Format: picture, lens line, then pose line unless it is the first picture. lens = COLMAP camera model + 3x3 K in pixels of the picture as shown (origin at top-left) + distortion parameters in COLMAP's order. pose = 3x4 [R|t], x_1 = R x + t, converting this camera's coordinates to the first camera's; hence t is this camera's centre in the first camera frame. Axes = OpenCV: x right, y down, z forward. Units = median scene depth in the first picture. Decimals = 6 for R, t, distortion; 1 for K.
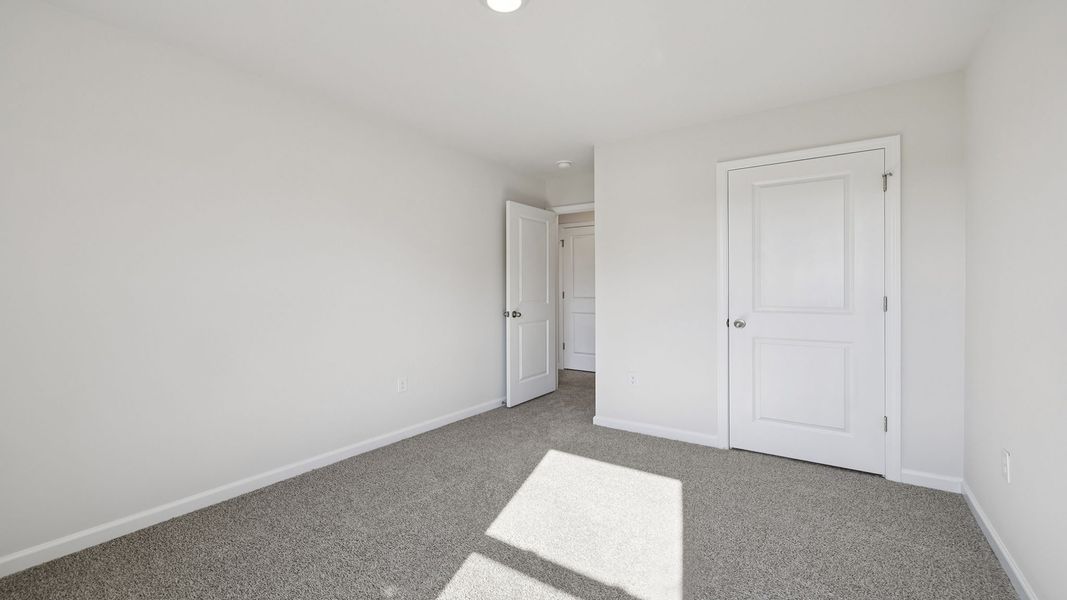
lens RADIAL K [[459.0, 0, 533.3], [0, 459.0, 298.3], [0, 0, 1]] dist [-0.004218, 0.000149]
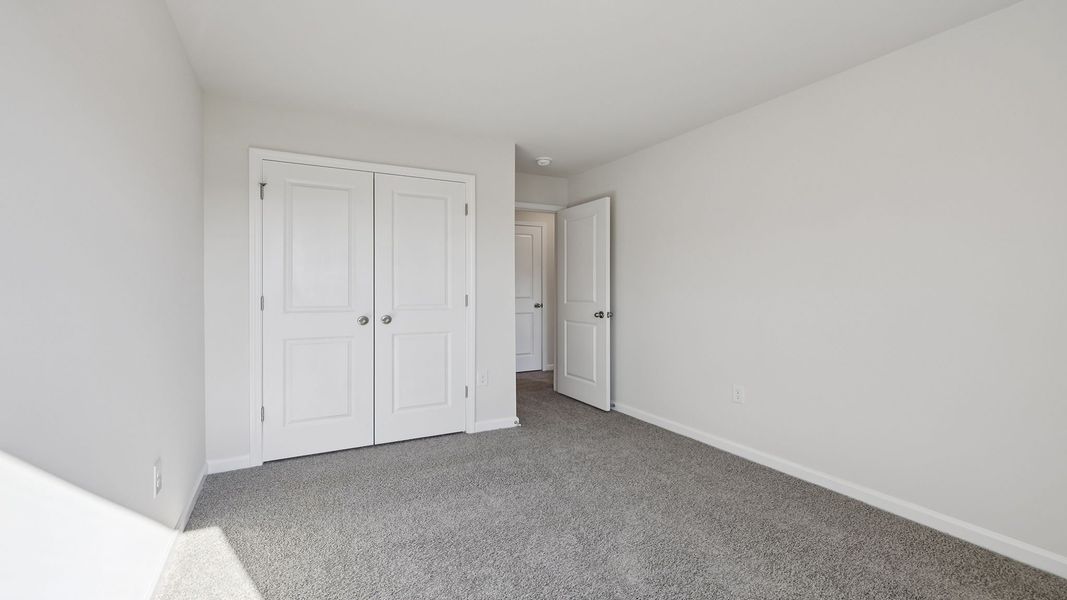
lens RADIAL K [[459.0, 0, 534.2], [0, 459.0, 292.5], [0, 0, 1]] dist [-0.004218, 0.000149]
pose [[0.443413, -0.002745, 0.896313, -0.152353], [0.014280, 0.999890, -0.004002, -0.001560], [-0.896203, 0.014574, 0.443404, 0.109851]]
